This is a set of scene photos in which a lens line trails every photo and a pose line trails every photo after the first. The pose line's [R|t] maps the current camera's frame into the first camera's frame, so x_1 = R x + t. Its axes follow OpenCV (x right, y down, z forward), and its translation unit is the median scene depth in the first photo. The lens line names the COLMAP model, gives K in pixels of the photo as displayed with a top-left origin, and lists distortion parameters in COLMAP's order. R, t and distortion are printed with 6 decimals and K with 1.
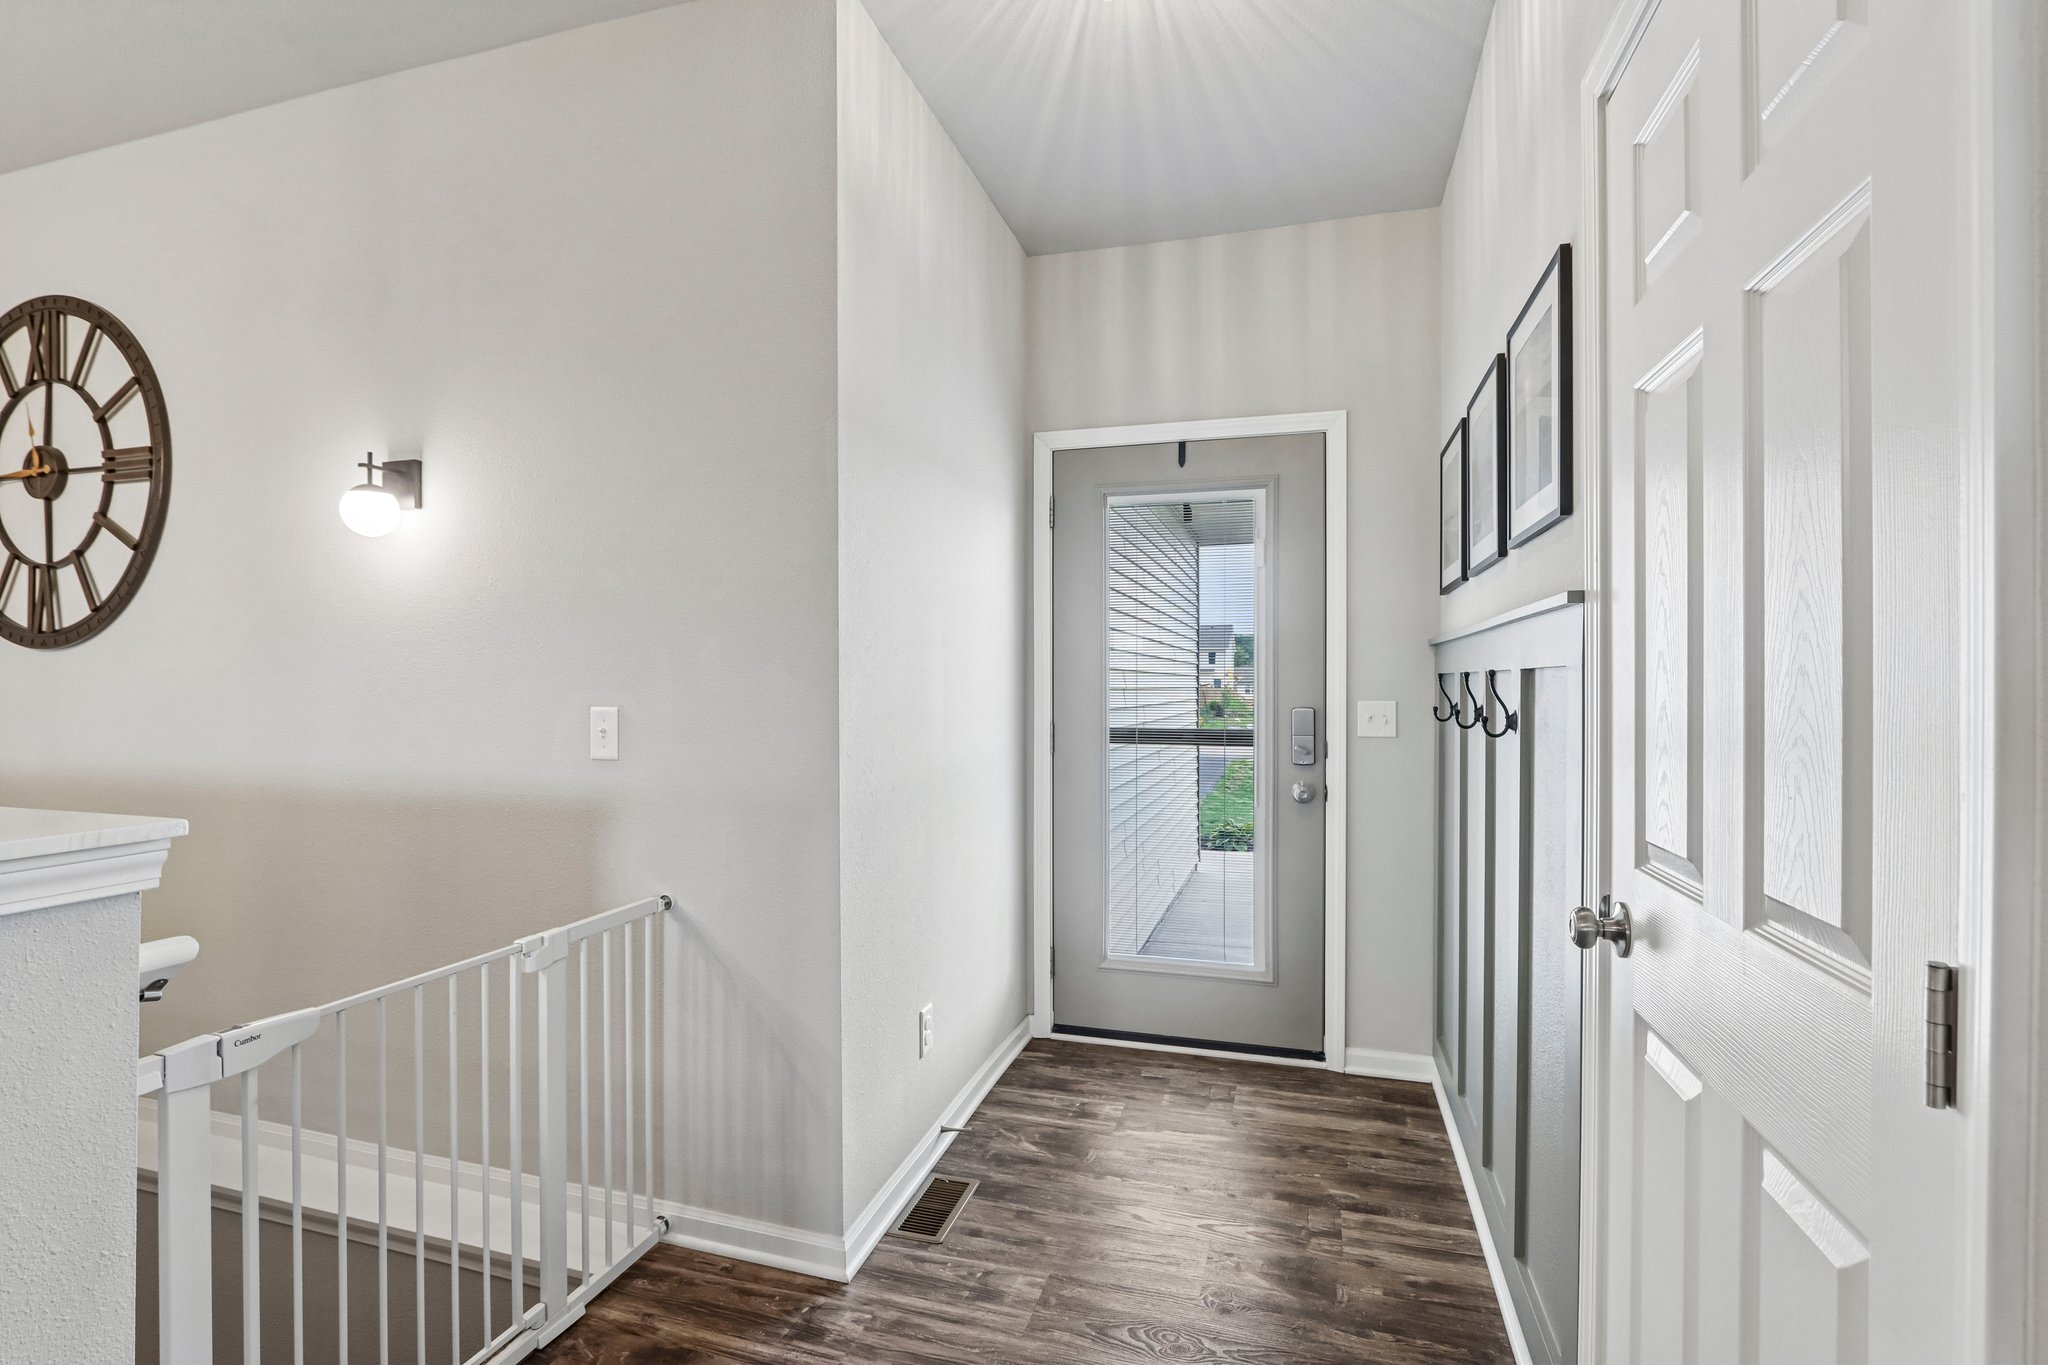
lens RADIAL K [[923.9, 0, 1033.0], [0, 923.9, 679.7], [0, 0, 1]] dist [-0.001608, -0.000048]
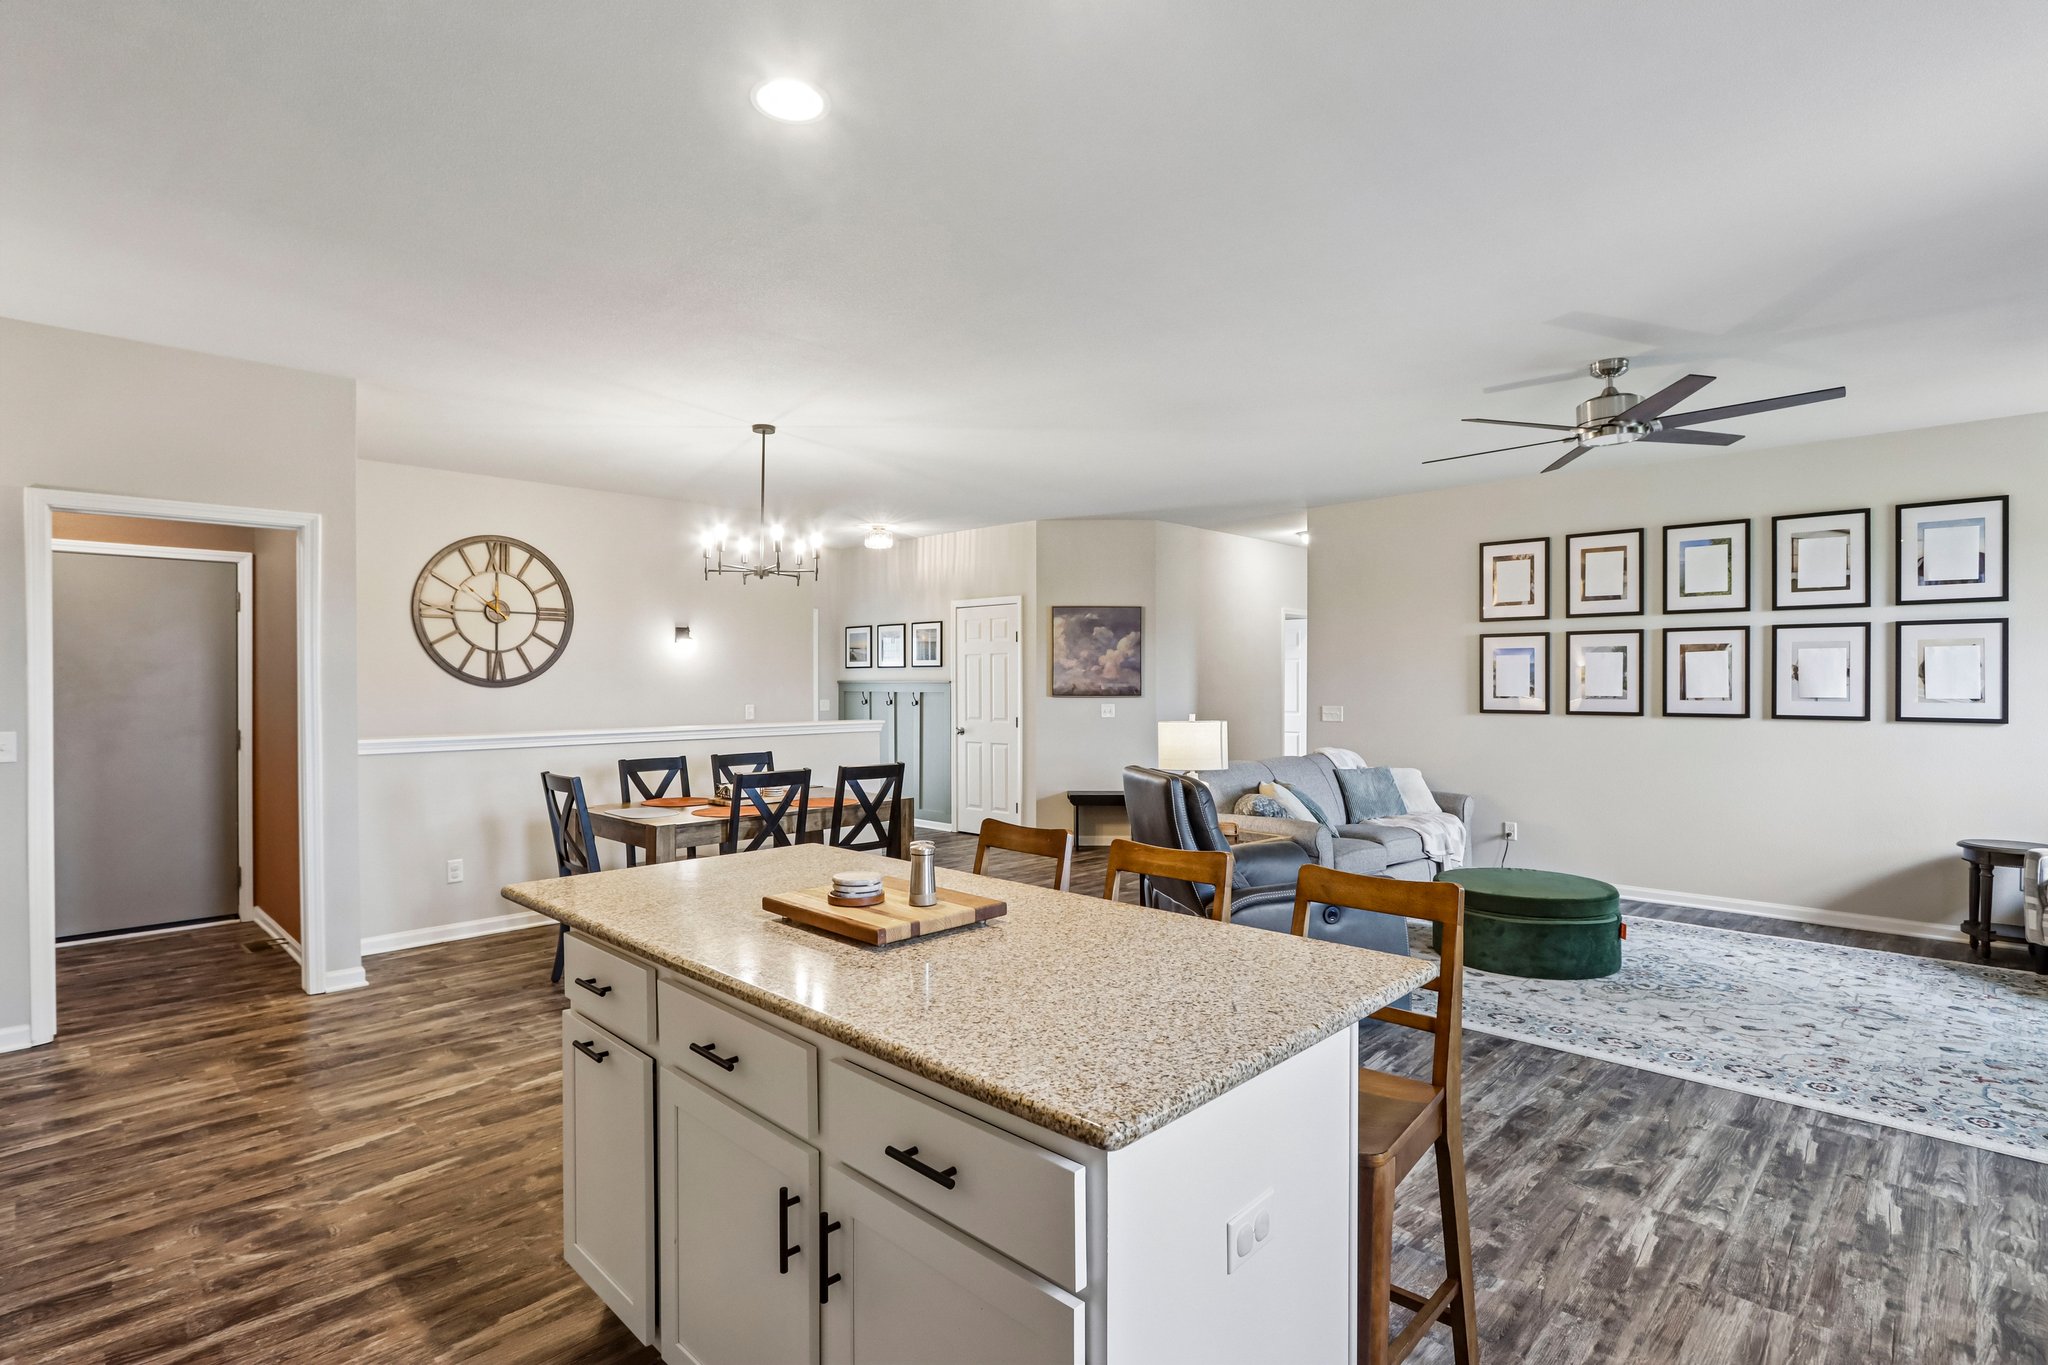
lens RADIAL K [[1005.7, 0, 992.2], [0, 1005.7, 680.6], [0, 0, 1]] dist [-0.021778, 0.004166]
pose [[0.480940, -0.000927, 0.876753, -2.728703], [0.005037, 0.999986, -0.001705, -0.041283], [-0.876739, 0.005237, 0.480938, -1.331080]]
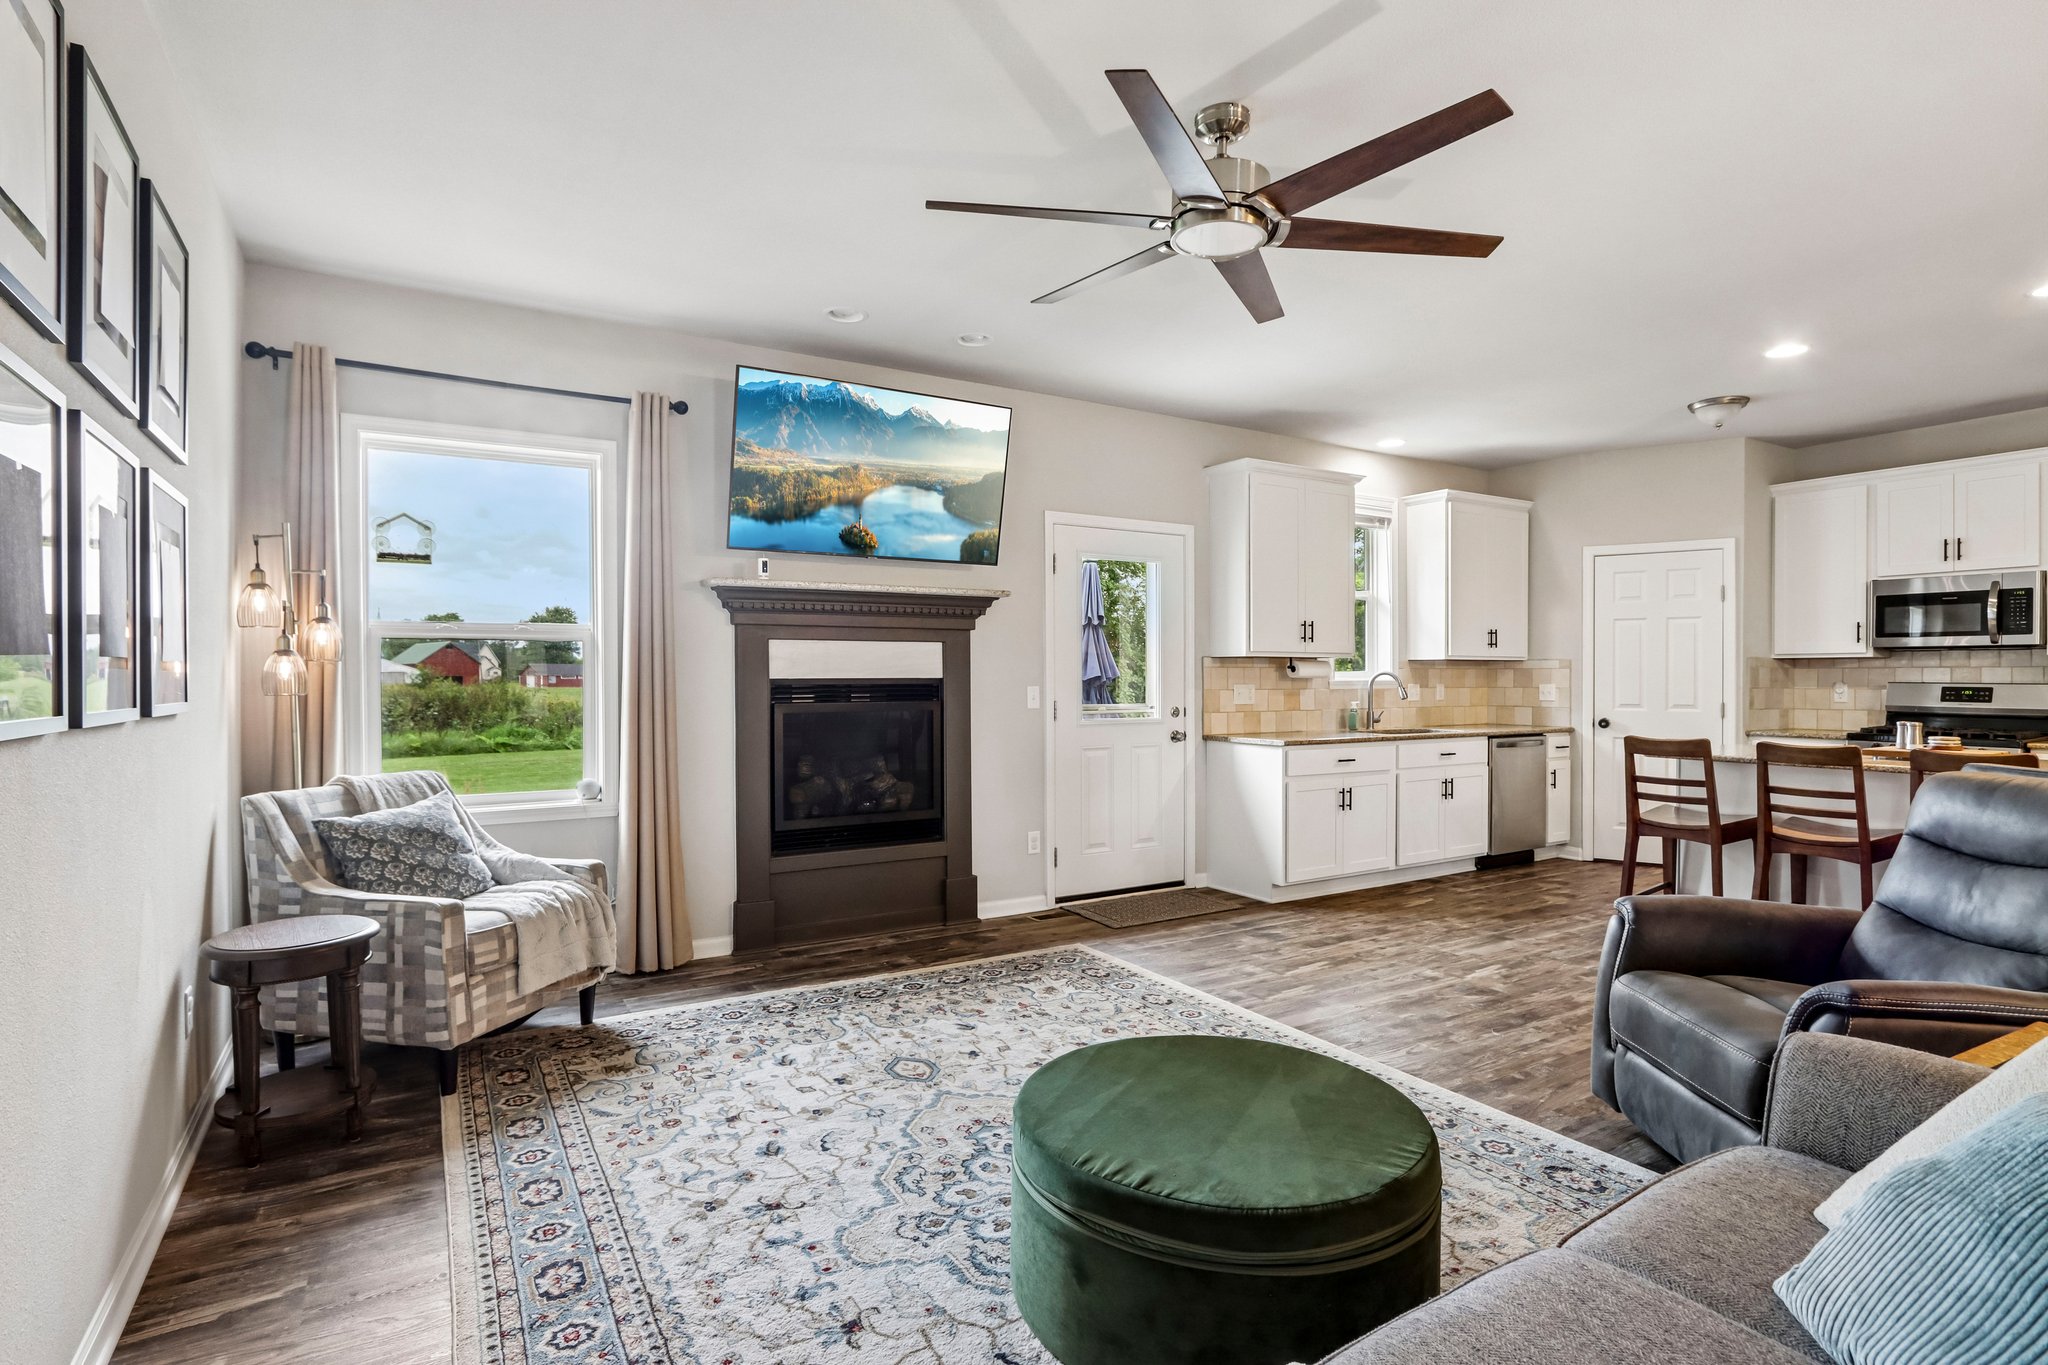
lens RADIAL K [[1005.7, 0, 1002.3], [0, 1005.7, 681.2], [0, 0, 1]] dist [-0.021778, 0.004166]
pose [[-0.677174, 0.003402, -0.735815, 0.117909], [-0.003159, 0.999967, 0.007529, 0.011535], [0.735817, 0.007423, -0.677140, -0.900055]]
